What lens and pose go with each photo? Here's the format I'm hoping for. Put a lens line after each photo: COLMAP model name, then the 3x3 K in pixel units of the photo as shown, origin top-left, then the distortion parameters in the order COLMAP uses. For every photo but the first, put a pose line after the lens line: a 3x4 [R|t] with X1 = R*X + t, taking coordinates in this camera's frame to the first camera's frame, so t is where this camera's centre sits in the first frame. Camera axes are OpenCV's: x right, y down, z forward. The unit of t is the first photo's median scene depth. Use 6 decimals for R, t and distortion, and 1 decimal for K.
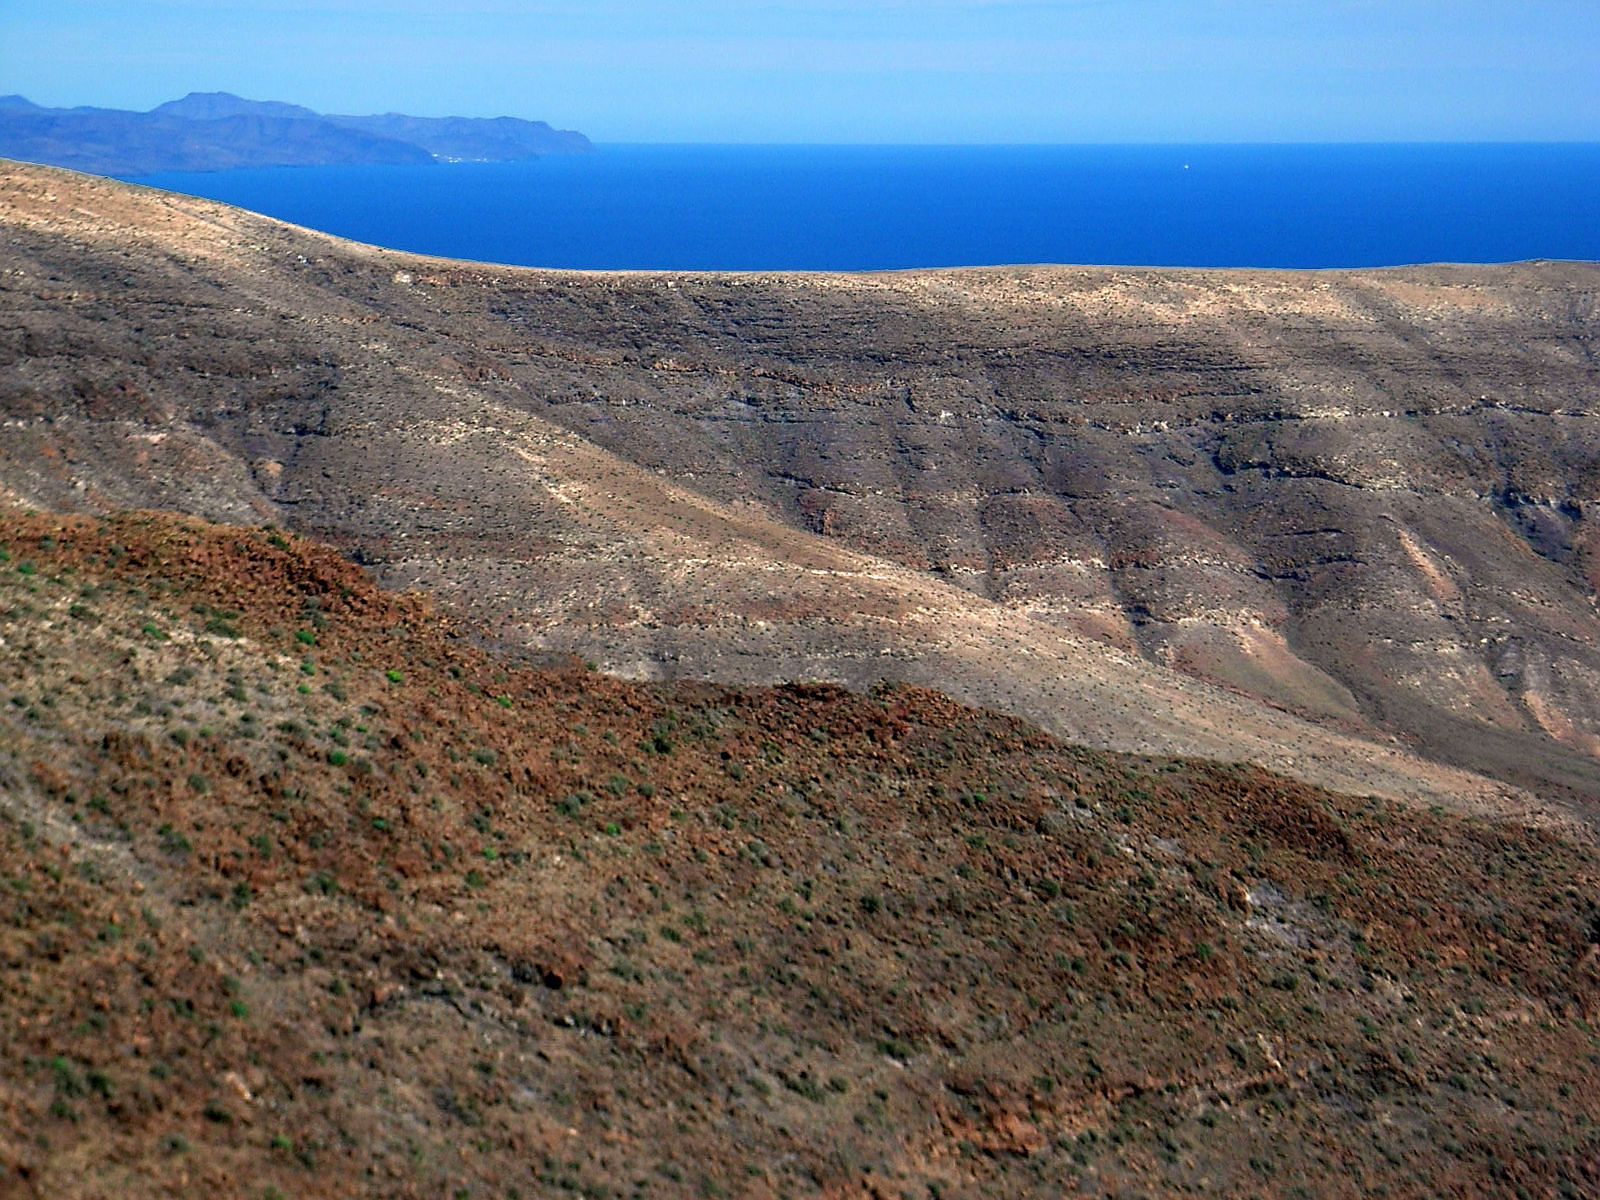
lens RADIAL K [[4774.4, 0, 800.9], [0, 4774.4, 597.0], [0, 0, 1]] dist [0.500568, 0.000000]
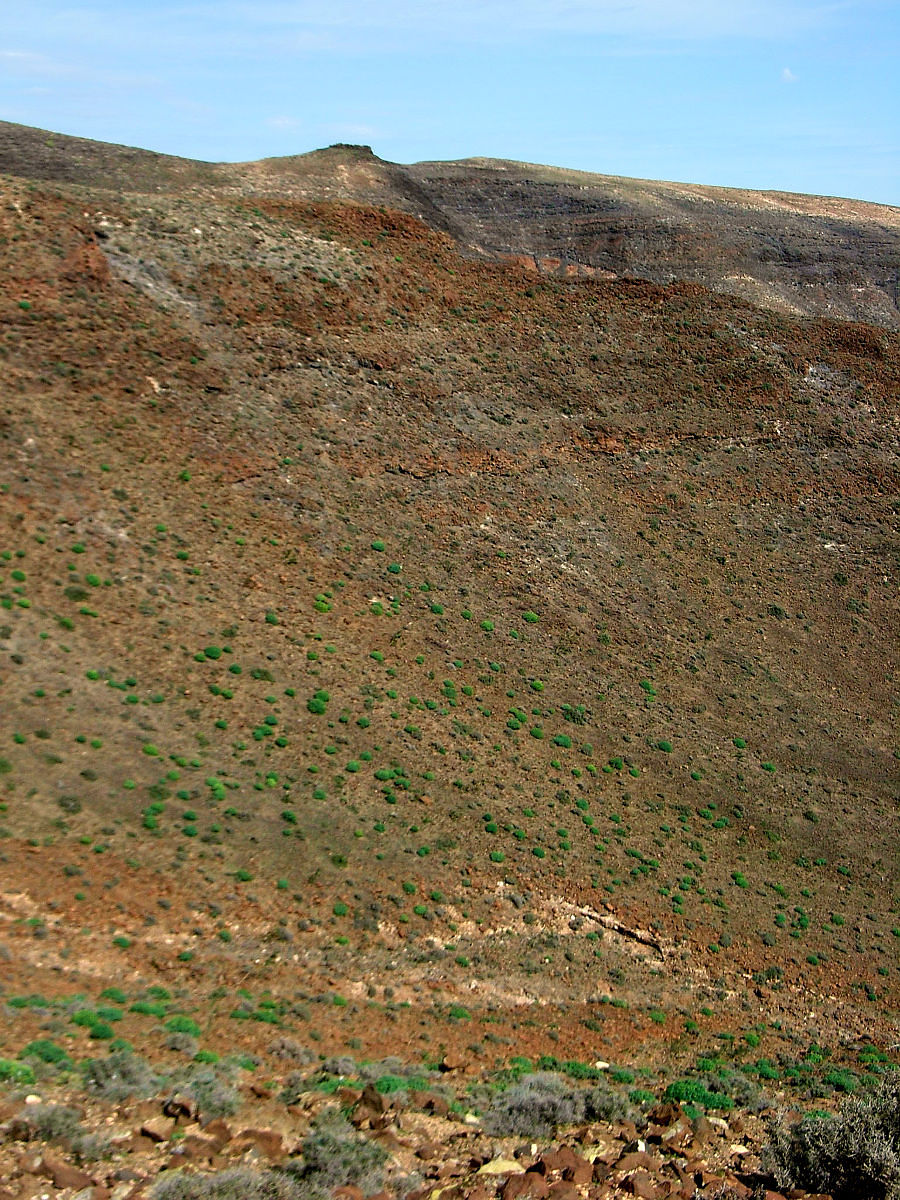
lens RADIAL K [[1568.5, 0, 449.0], [0, 1568.5, 601.0], [0, 0, 1]] dist [0.089458, 0.000000]
pose [[0.909323, 0.077298, -0.408849, 0.295621], [-0.015439, 0.988184, 0.152492, 0.068242], [0.415805, -0.132352, 0.899772, 0.242256]]
